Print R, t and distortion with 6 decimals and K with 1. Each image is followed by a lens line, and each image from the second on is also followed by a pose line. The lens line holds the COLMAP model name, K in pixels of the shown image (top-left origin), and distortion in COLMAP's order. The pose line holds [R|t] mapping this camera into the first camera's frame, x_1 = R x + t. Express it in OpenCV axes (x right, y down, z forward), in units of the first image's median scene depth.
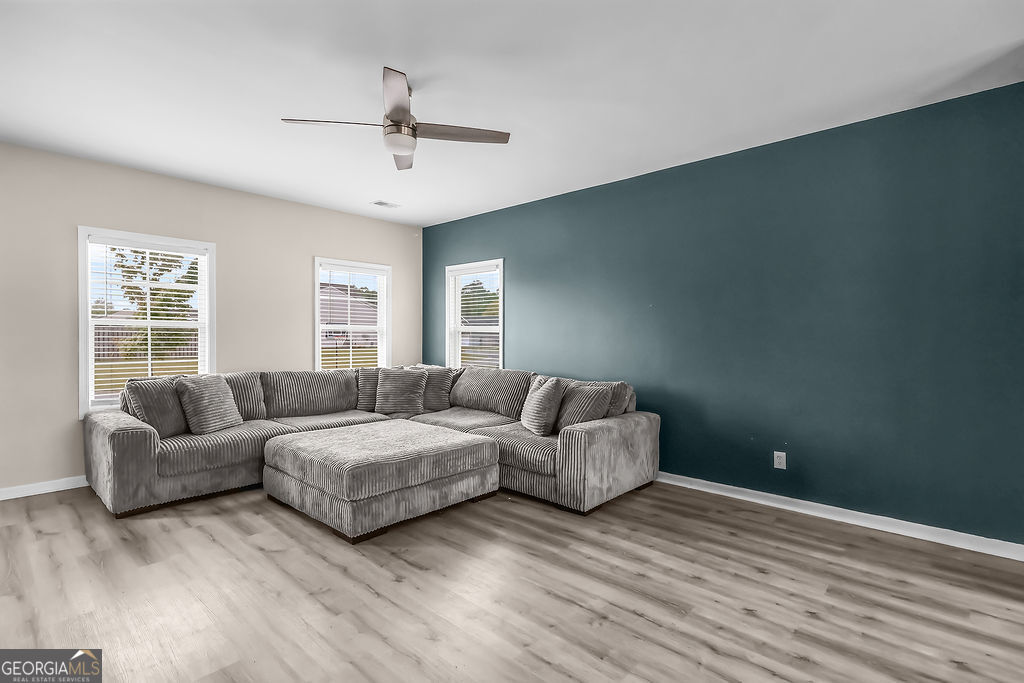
lens RADIAL K [[477.8, 0, 510.0], [0, 477.8, 341.0], [0, 0, 1]] dist [0.000841, 0.000245]
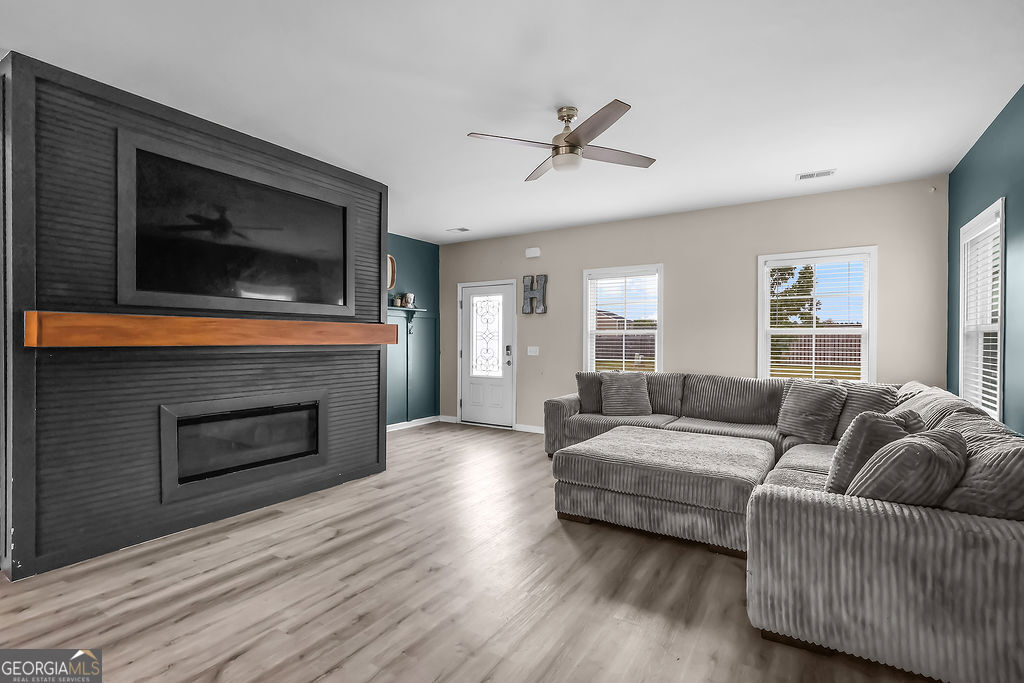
lens RADIAL K [[477.8, 0, 510.0], [0, 477.8, 341.0], [0, 0, 1]] dist [0.000841, 0.000245]
pose [[0.179605, -0.002430, -0.983736, 0.491042], [-0.011037, 0.999929, -0.004485, -0.000070], [0.983677, 0.011663, 0.179566, 0.408552]]
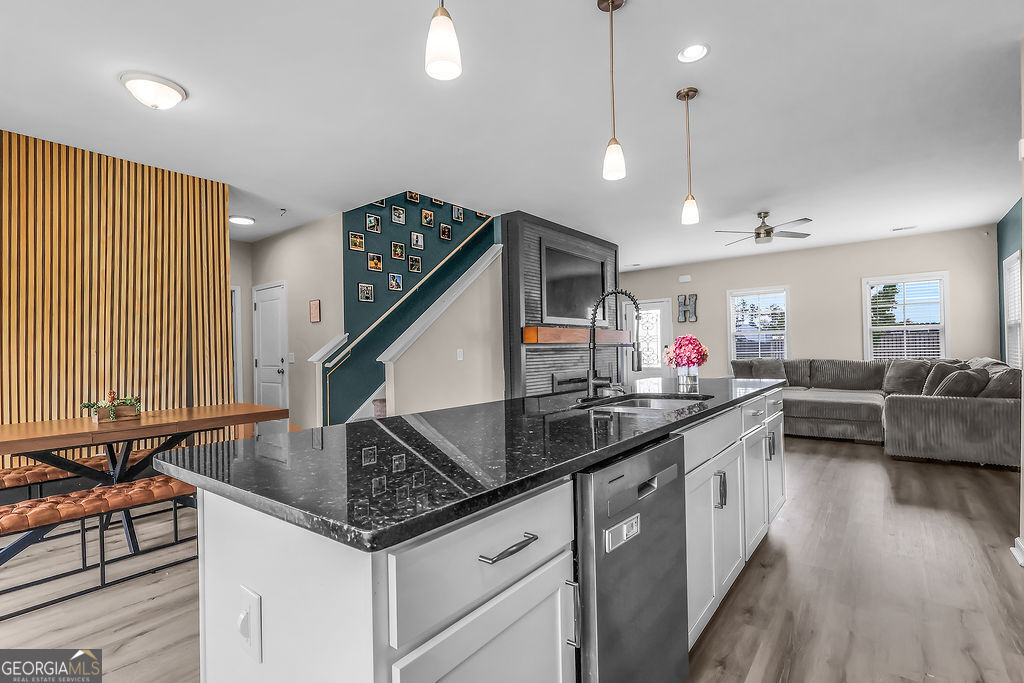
lens RADIAL K [[479.0, 0, 509.9], [0, 479.0, 344.6], [0, 0, 1]] dist [0.002304, 0.000421]
pose [[0.076367, -0.019121, -0.996896, 1.031948], [0.013604, 0.999743, -0.018133, 0.031992], [0.996987, -0.012177, 0.076608, -0.143692]]
